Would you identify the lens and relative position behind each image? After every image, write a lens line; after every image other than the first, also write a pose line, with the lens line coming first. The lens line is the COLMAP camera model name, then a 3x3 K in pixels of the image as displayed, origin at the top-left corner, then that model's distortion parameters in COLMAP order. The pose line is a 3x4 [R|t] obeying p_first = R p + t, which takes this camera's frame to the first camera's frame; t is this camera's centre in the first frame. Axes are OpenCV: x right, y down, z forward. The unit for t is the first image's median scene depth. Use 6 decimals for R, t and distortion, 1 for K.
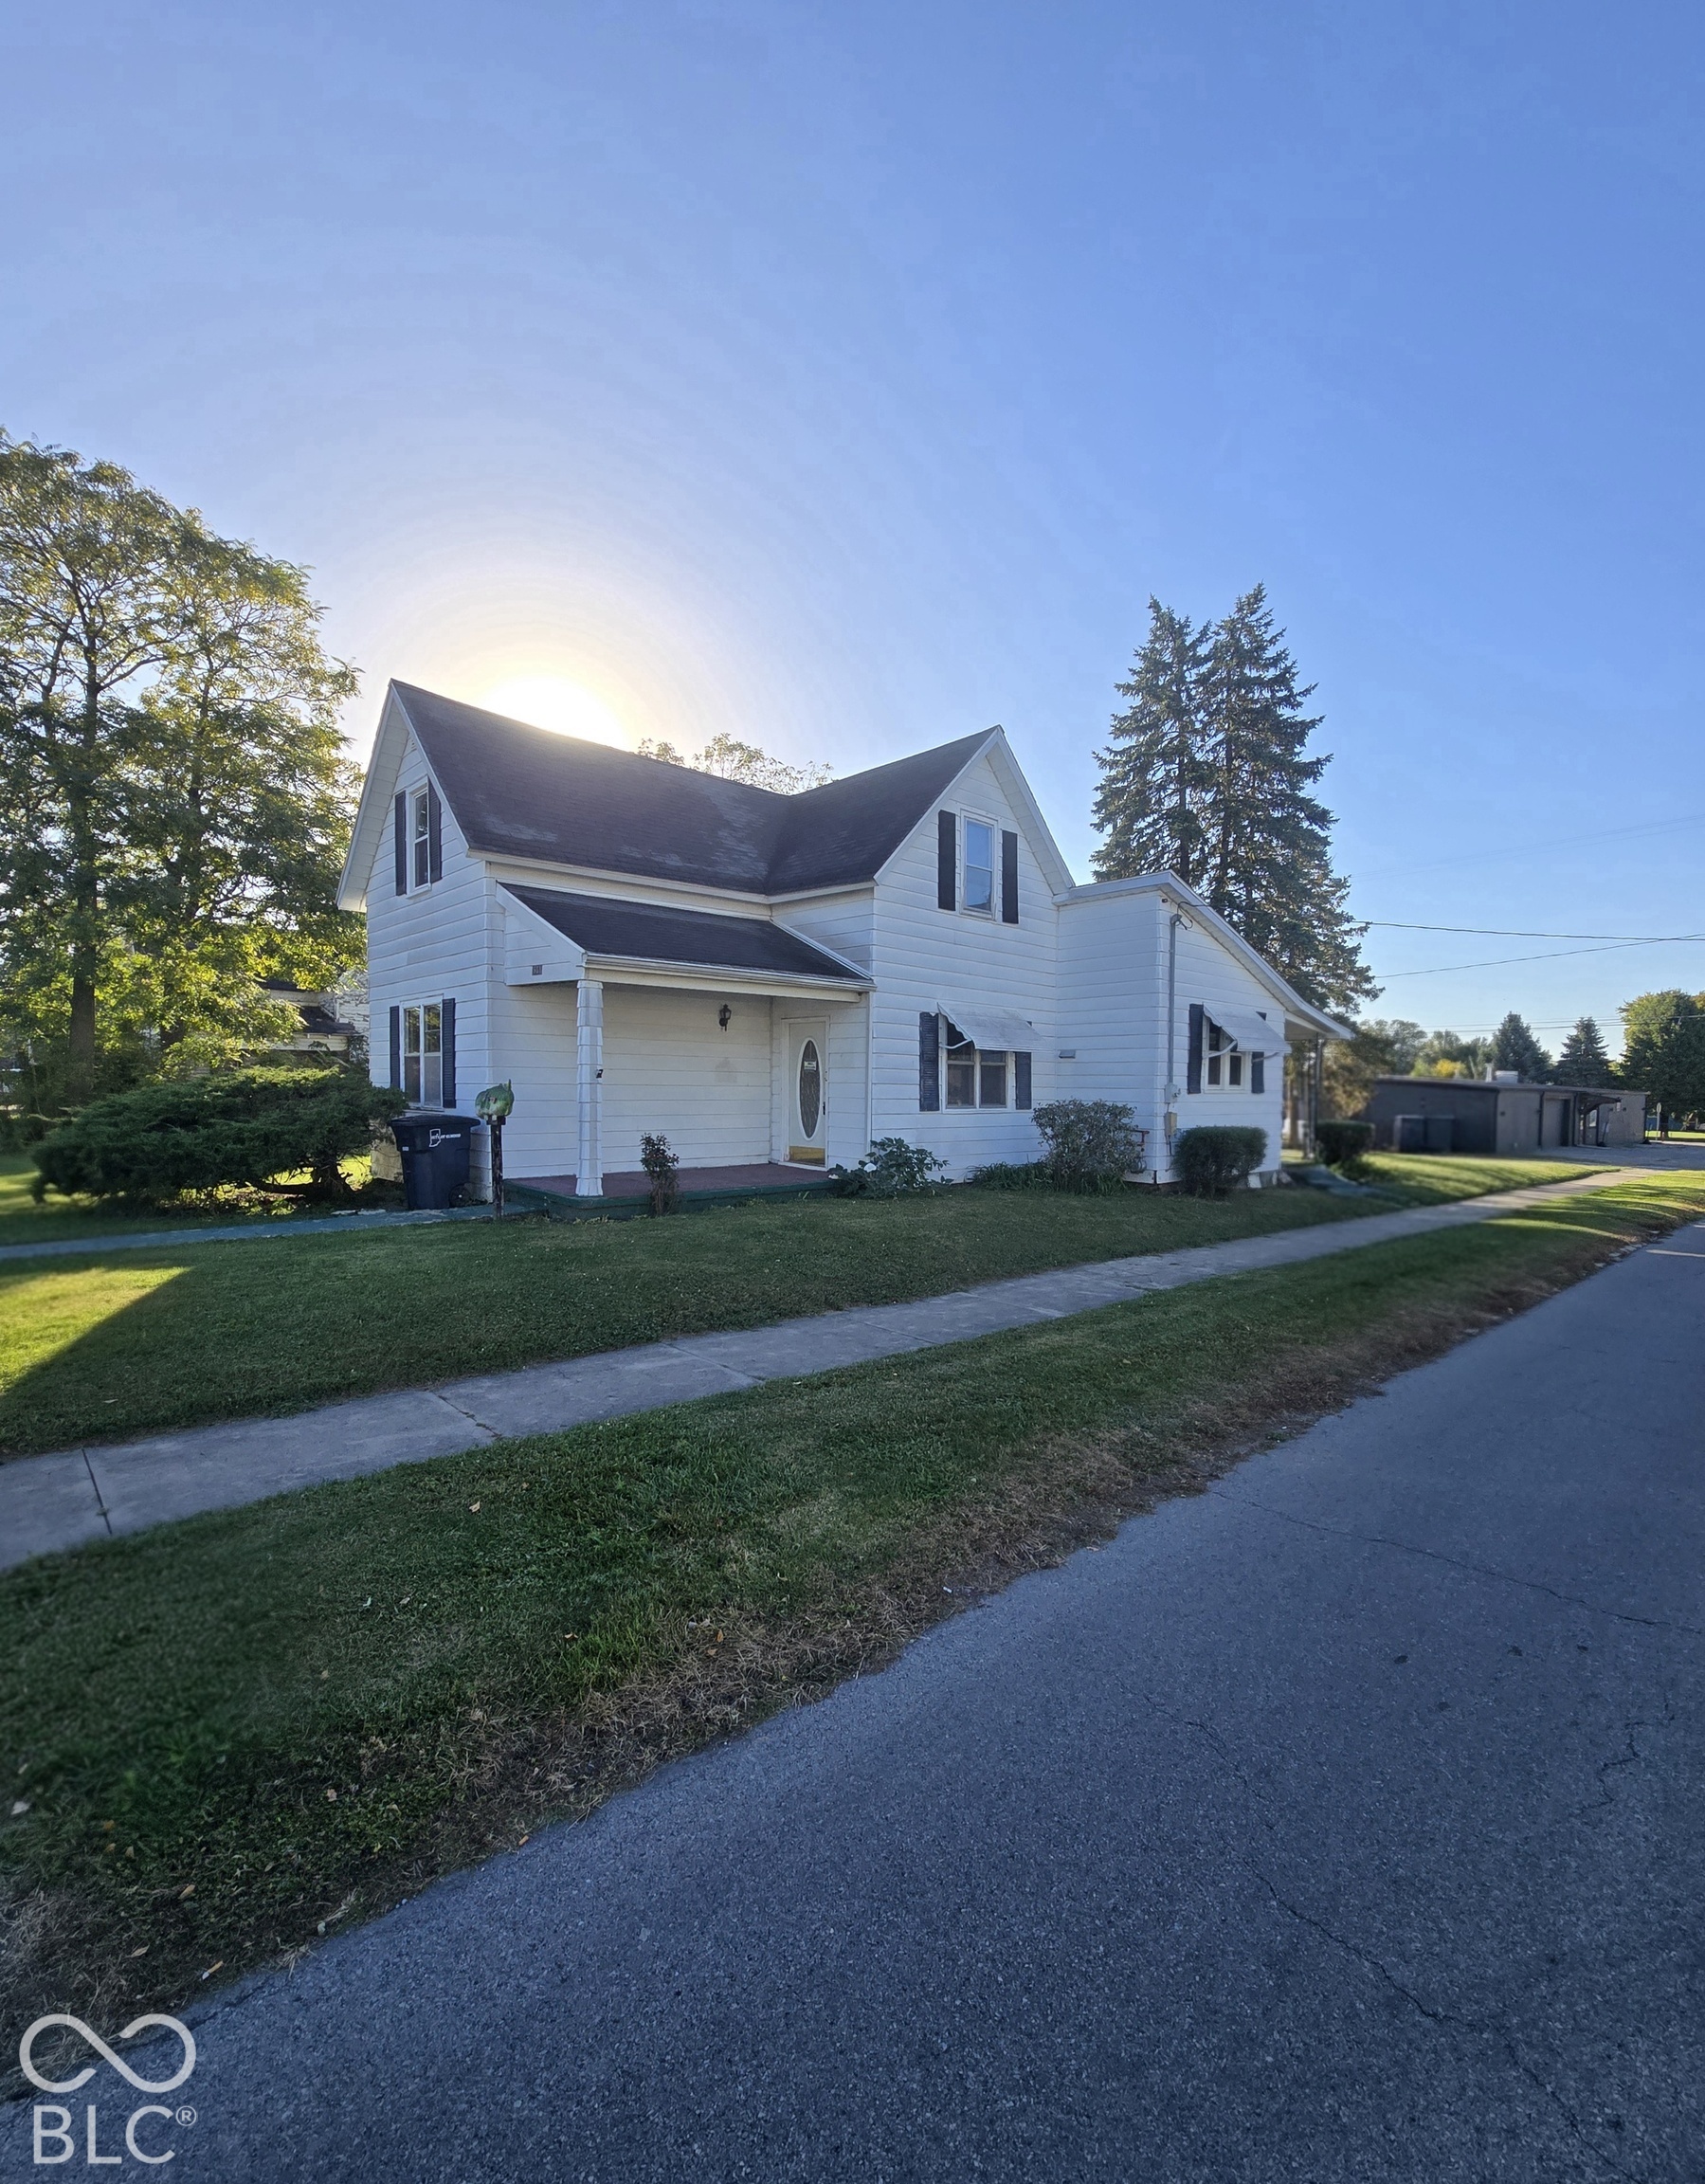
lens RADIAL K [[962.8, 0, 852.5], [0, 962.8, 1092.0], [0, 0, 1]] dist [0.012564, 0.000214]
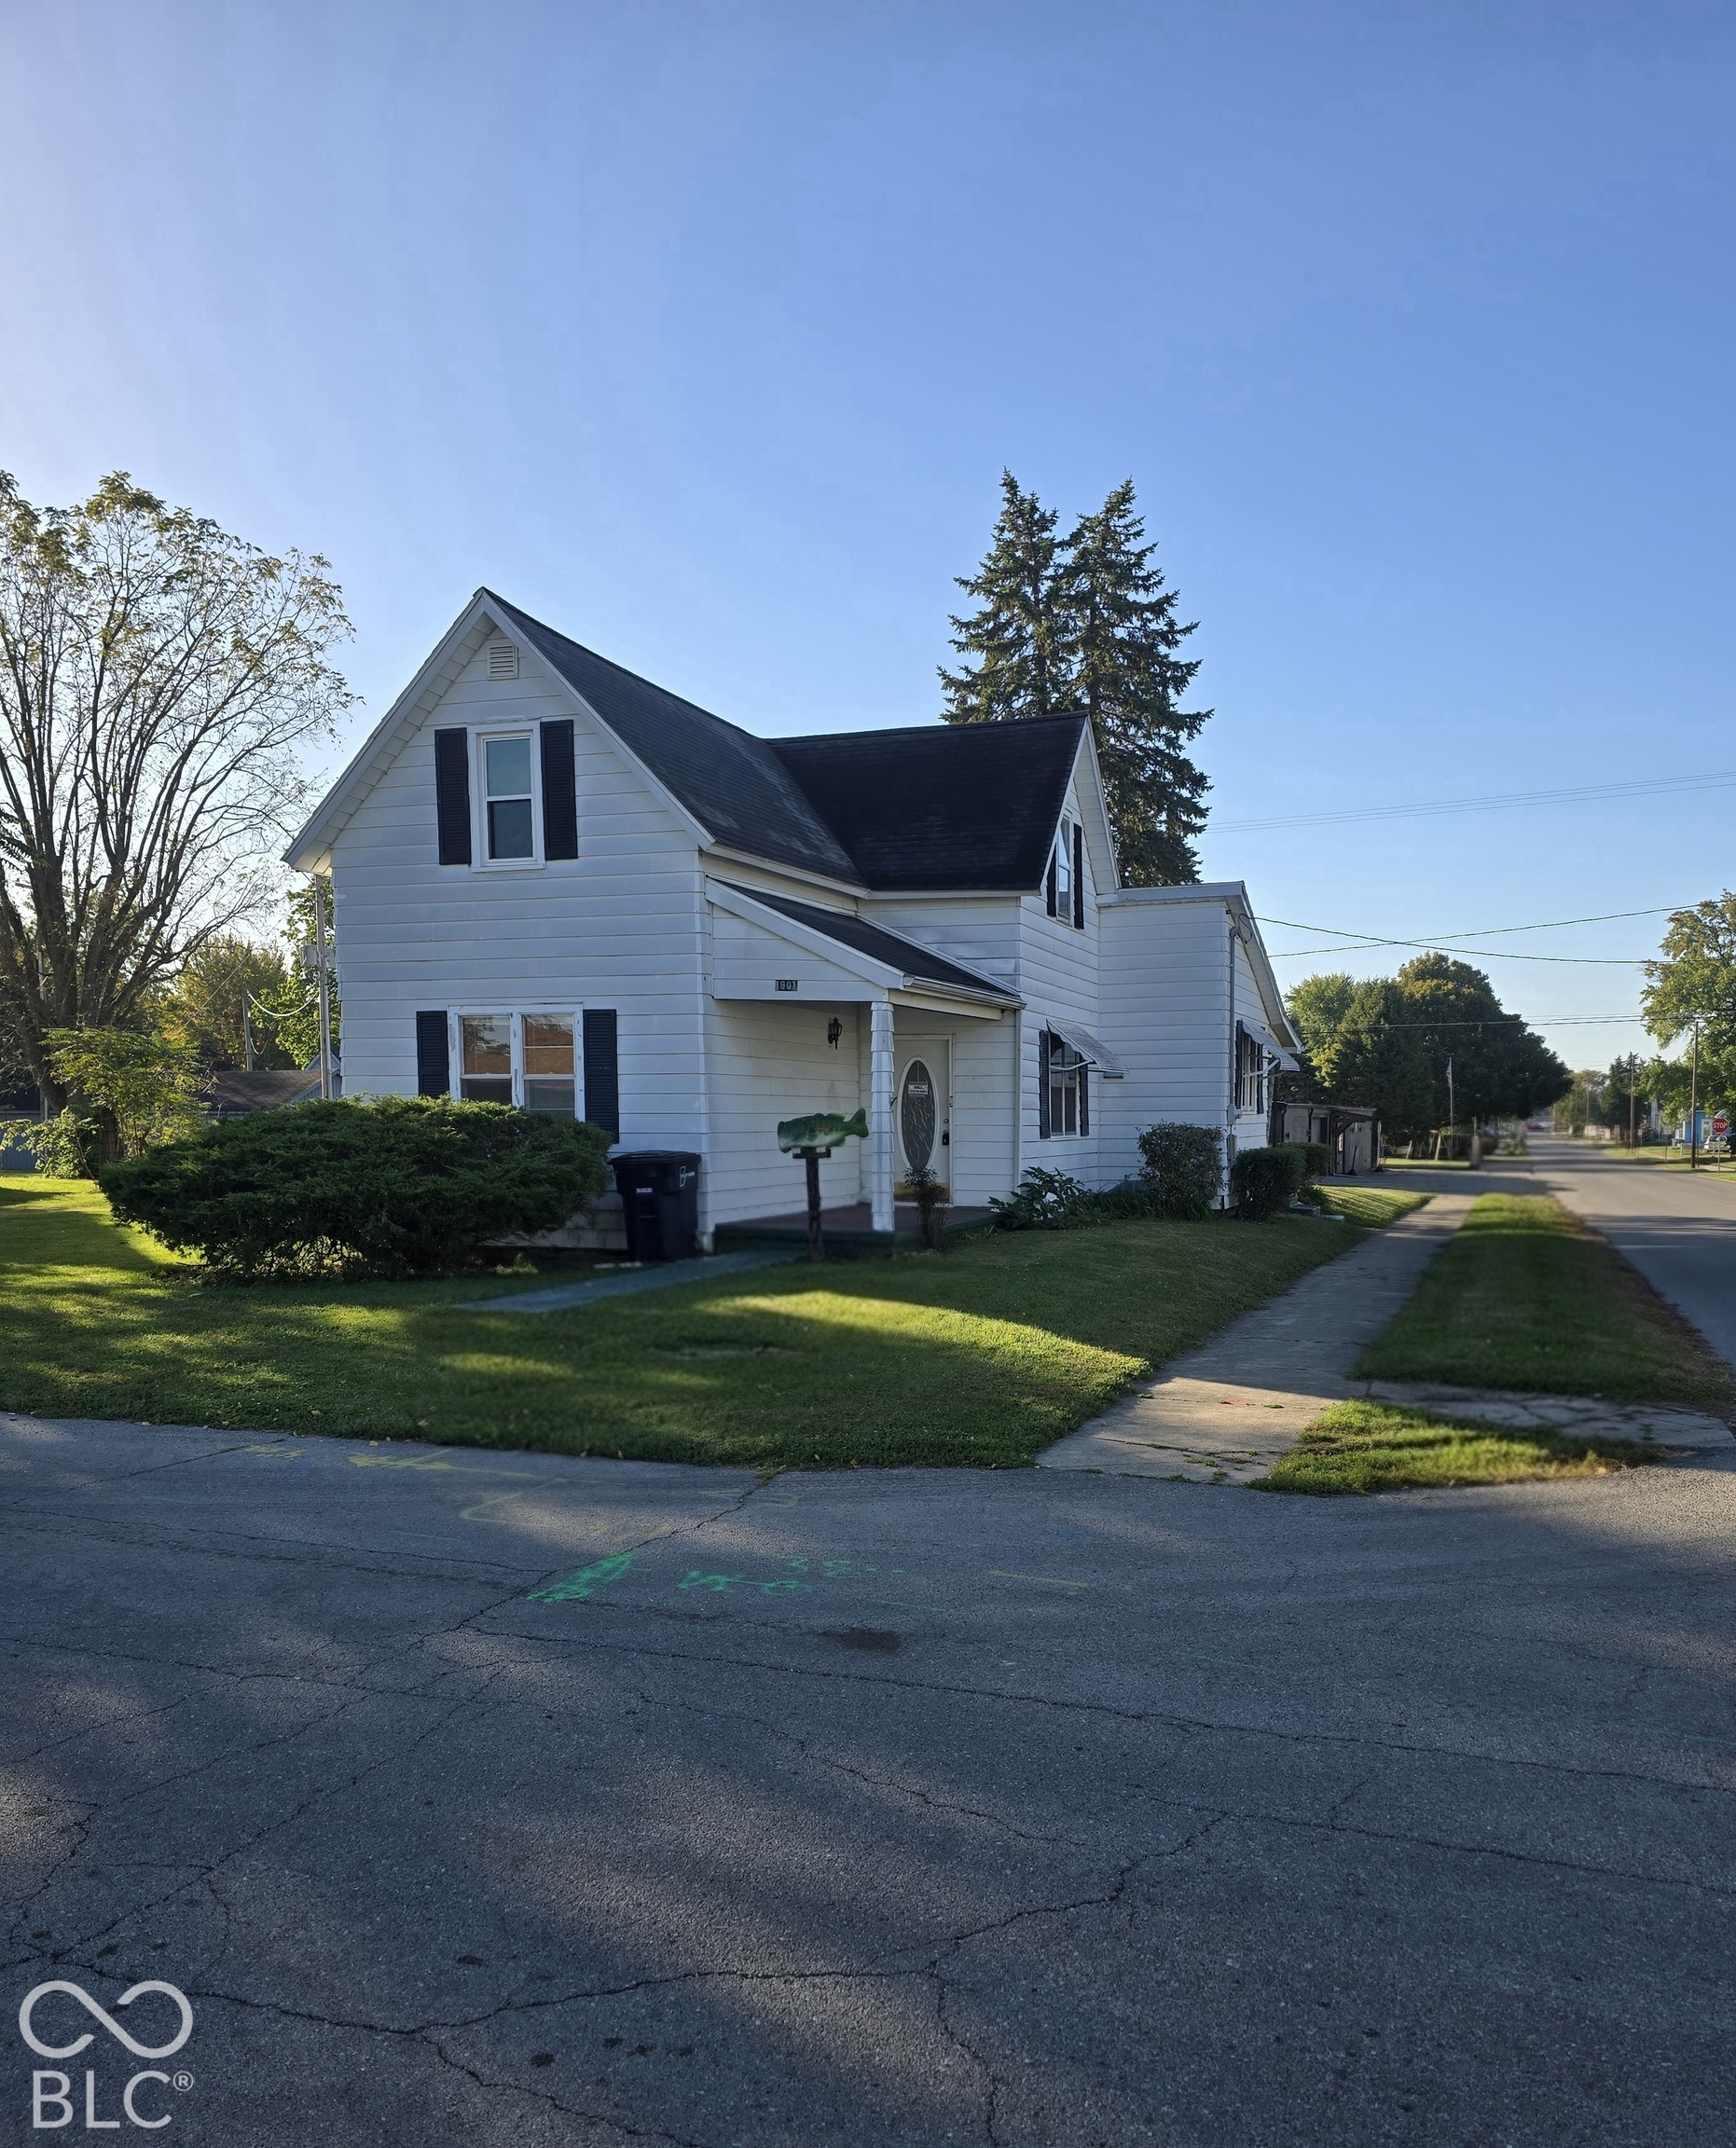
lens RADIAL K [[1743.7, 0, 868.4], [0, 1743.7, 1175.3], [0, 0, 1]] dist [0.049230, 0.002960]
pose [[0.890252, -0.025299, 0.454764, -0.468953], [0.009456, 0.999268, 0.037079, -0.004400], [-0.455369, -0.028710, 0.889840, -0.227472]]
